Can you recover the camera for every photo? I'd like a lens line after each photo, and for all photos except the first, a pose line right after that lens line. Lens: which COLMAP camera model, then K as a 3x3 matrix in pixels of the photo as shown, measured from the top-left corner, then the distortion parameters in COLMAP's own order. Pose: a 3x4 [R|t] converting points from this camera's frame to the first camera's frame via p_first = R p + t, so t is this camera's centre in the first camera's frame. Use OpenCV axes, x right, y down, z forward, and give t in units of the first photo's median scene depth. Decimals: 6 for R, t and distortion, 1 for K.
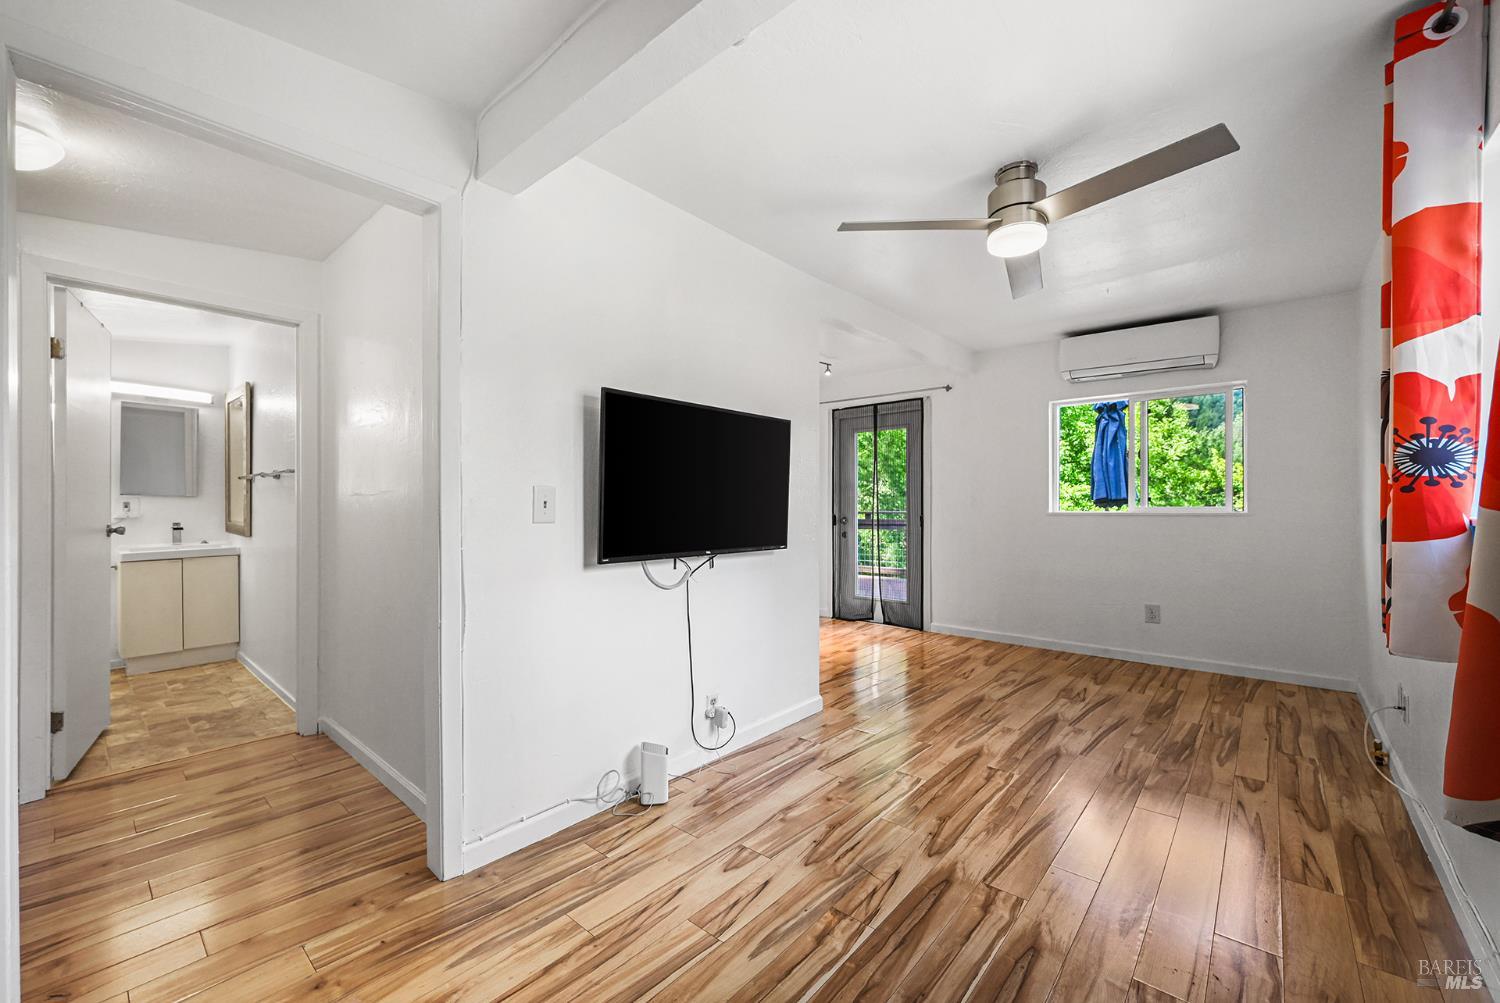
lens RADIAL K [[596.9, 0, 751.9], [0, 596.9, 504.3], [0, 0, 1]] dist [-0.000944, 0.000275]
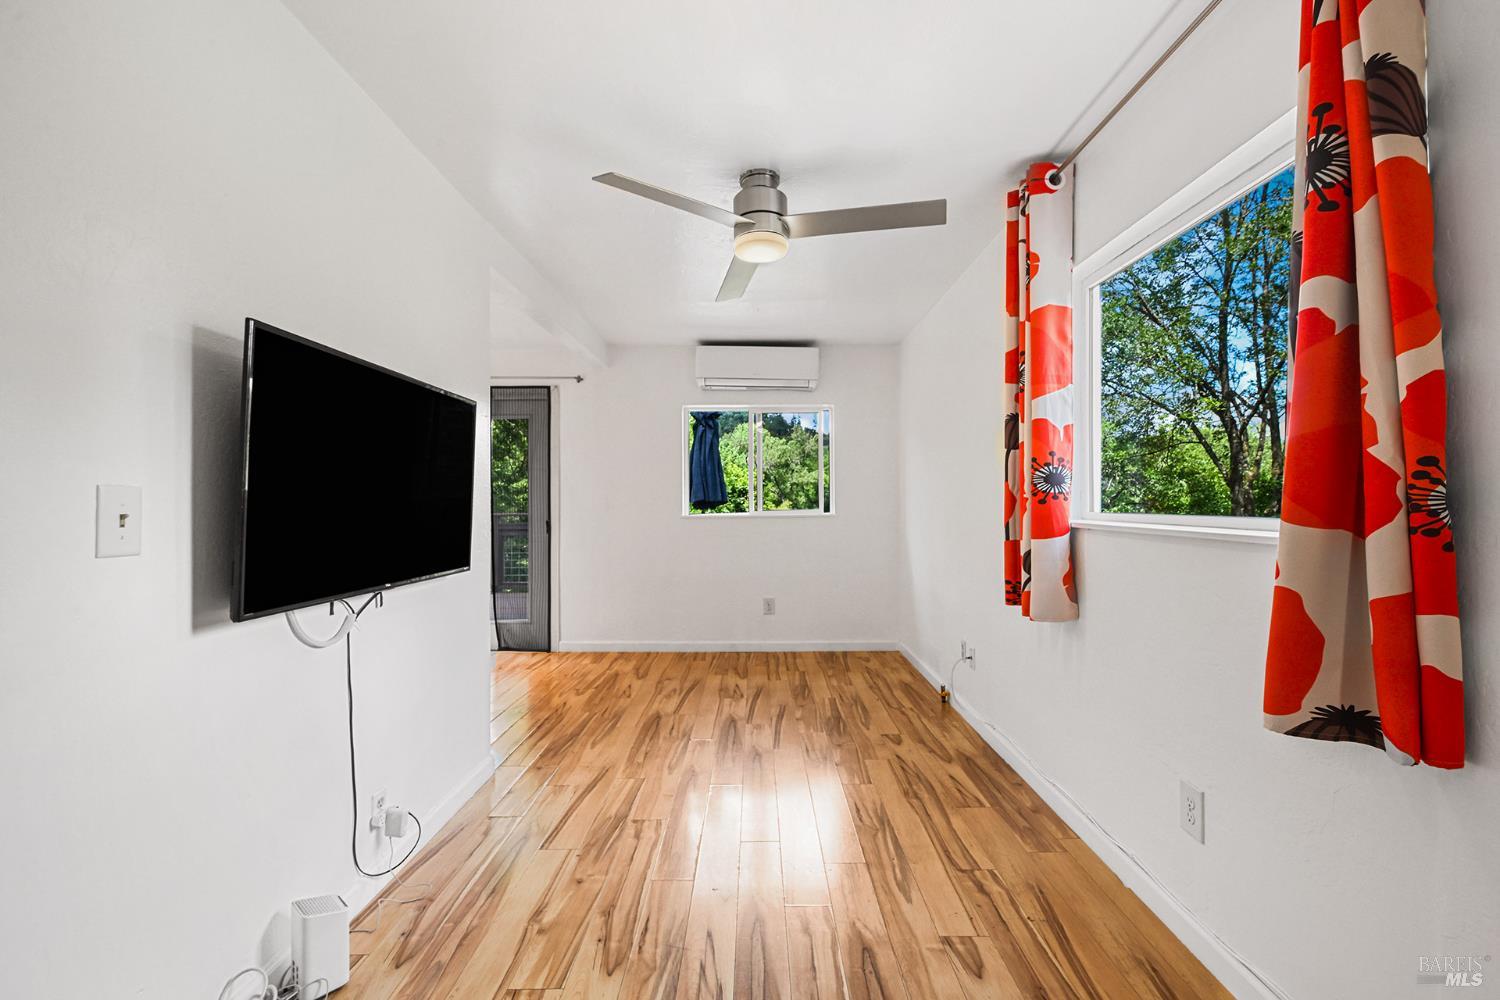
lens RADIAL K [[654.0, 0, 754.0], [0, 654.0, 498.5], [0, 0, 1]] dist [0.002256, -0.000101]
pose [[0.758143, 0.004770, 0.652071, -0.252481], [0.000562, 0.999968, -0.007967, -0.012479], [-0.652088, 0.006407, 0.758116, 0.165443]]
